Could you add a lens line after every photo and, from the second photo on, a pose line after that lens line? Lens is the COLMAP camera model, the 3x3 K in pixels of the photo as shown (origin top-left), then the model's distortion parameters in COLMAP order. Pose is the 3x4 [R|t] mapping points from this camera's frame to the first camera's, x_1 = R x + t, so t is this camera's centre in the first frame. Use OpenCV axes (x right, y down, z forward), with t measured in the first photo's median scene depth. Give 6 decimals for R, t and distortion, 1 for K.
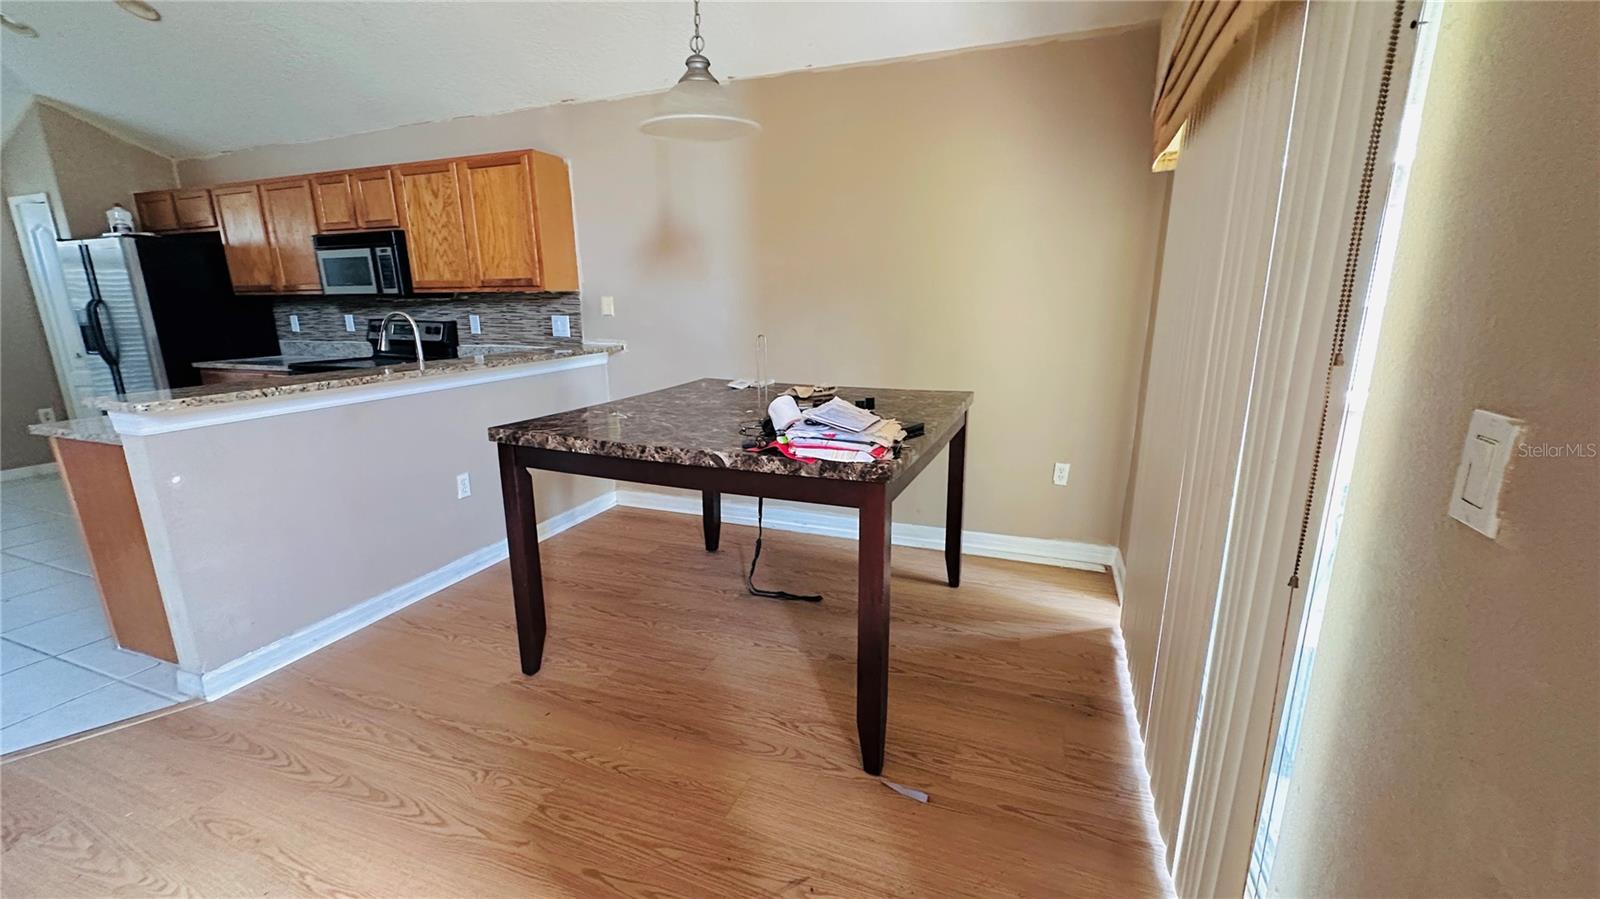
lens RADIAL K [[643.4, 0, 800.2], [0, 643.4, 452.1], [0, 0, 1]] dist [-0.000126, 0.000994]
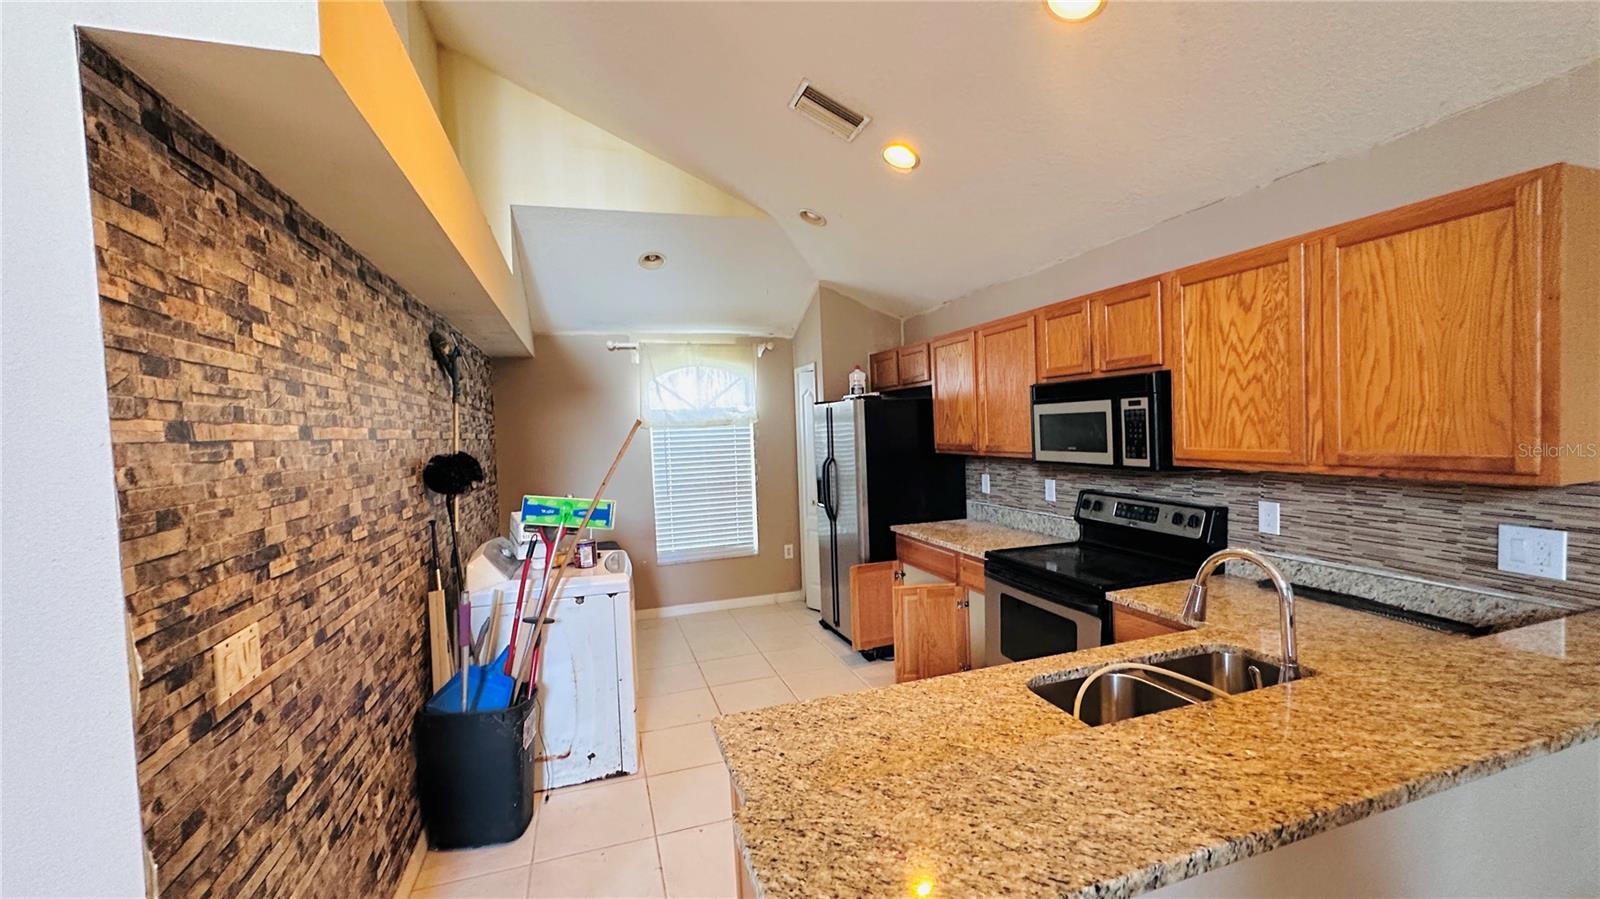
lens RADIAL K [[643.4, 0, 797.0], [0, 643.4, 446.3], [0, 0, 1]] dist [-0.000126, 0.000994]
pose [[0.633044, 0.009477, -0.774058, -0.331993], [-0.149260, 0.982656, -0.110038, -0.136009], [0.759590, 0.185195, 0.623479, 0.316656]]
